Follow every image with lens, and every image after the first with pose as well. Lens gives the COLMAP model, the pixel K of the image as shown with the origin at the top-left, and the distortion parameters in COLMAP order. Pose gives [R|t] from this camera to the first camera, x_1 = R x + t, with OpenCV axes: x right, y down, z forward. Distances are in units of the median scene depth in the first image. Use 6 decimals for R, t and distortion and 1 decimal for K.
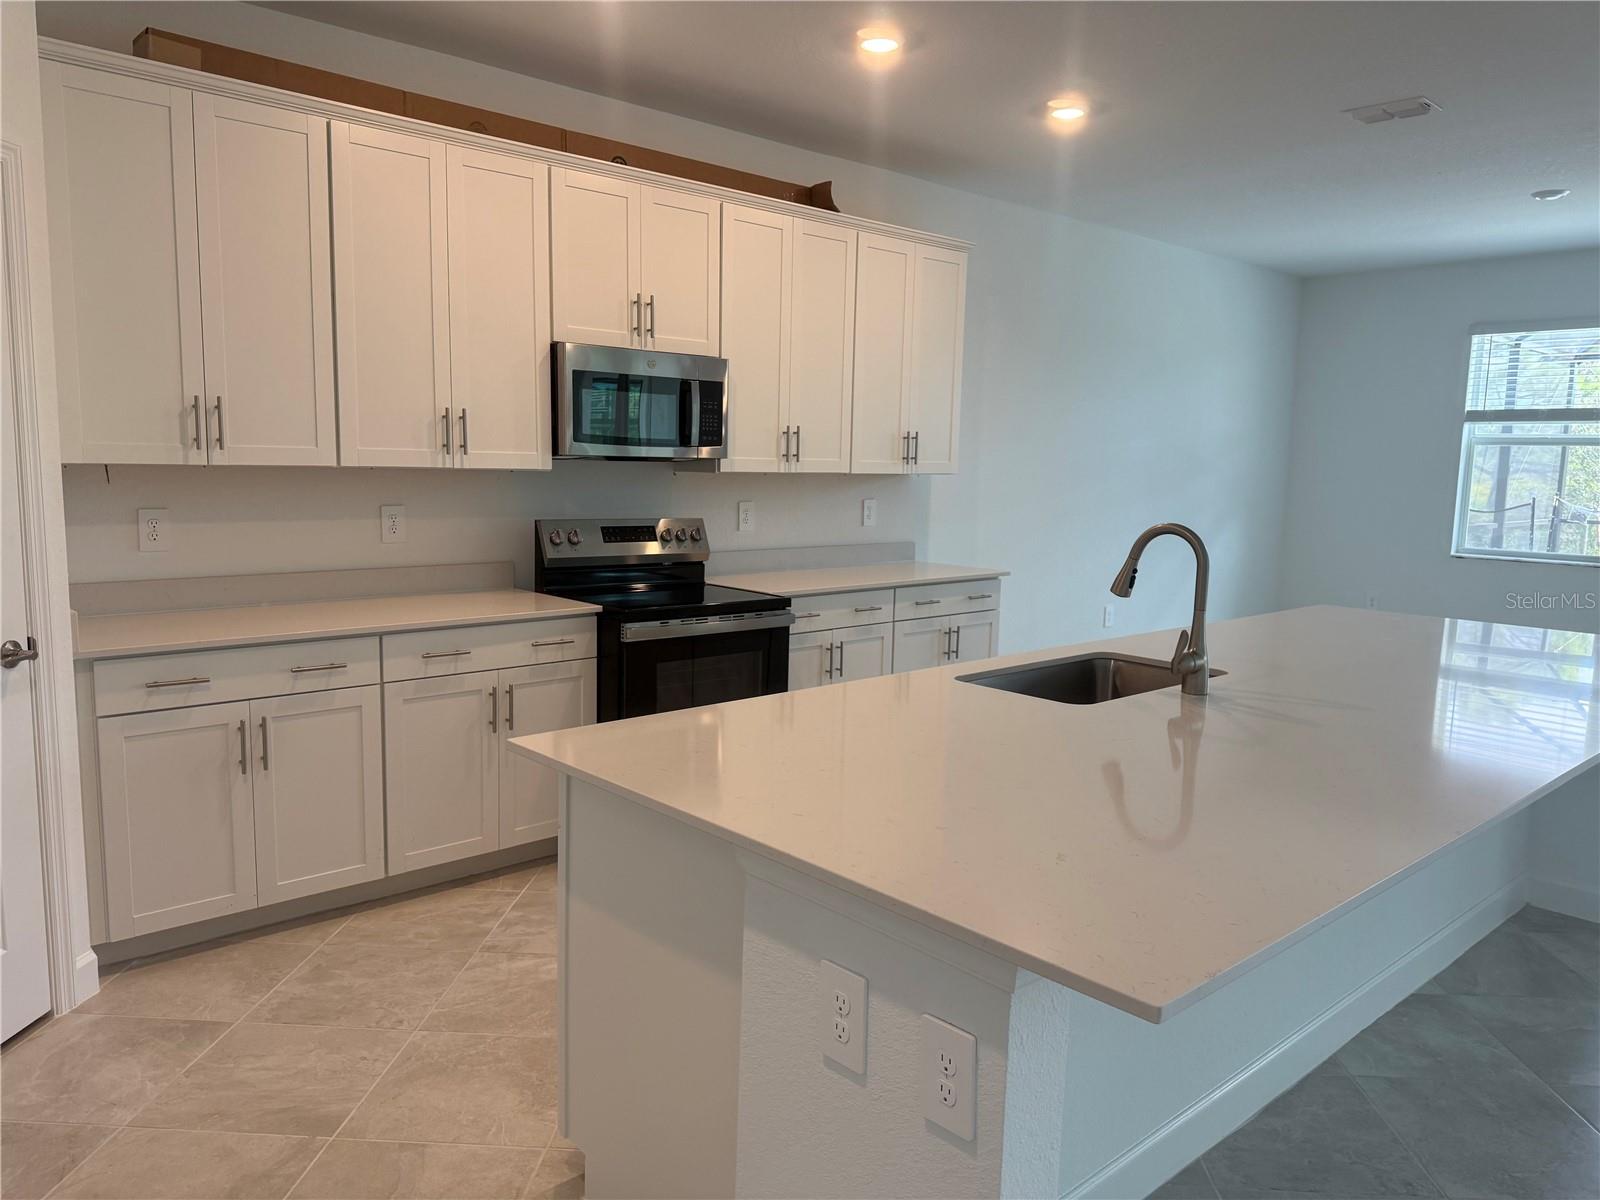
lens RADIAL K [[1126.5, 0, 800.0], [0, 1126.5, 600.0], [0, 0, 1]] dist [0.078896, -0.130596]
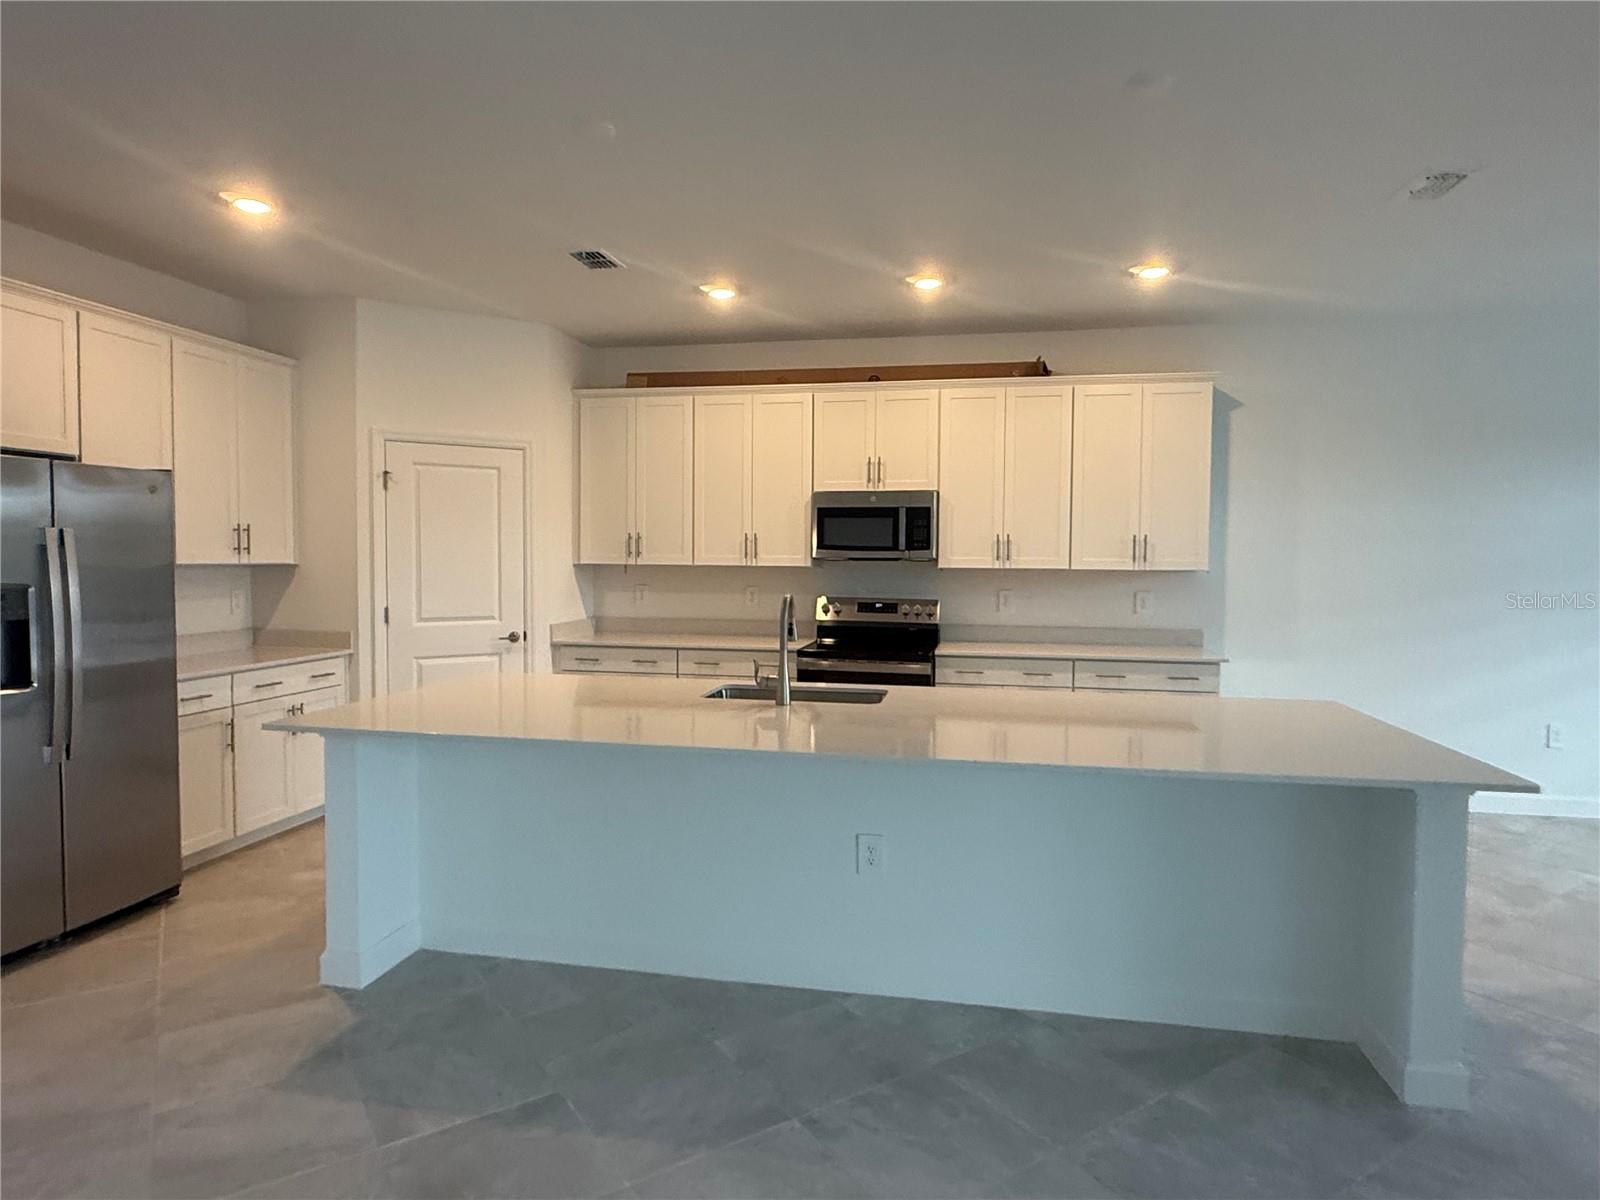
lens RADIAL K [[927.6, 0, 800.0], [0, 927.6, 600.0], [0, 0, 1]] dist [0.004838, 0.000662]
pose [[0.595248, 0.022227, -0.803235, 0.840282], [-0.095532, 0.994485, -0.043277, -0.004150], [0.797843, 0.102495, 0.594088, 0.161342]]
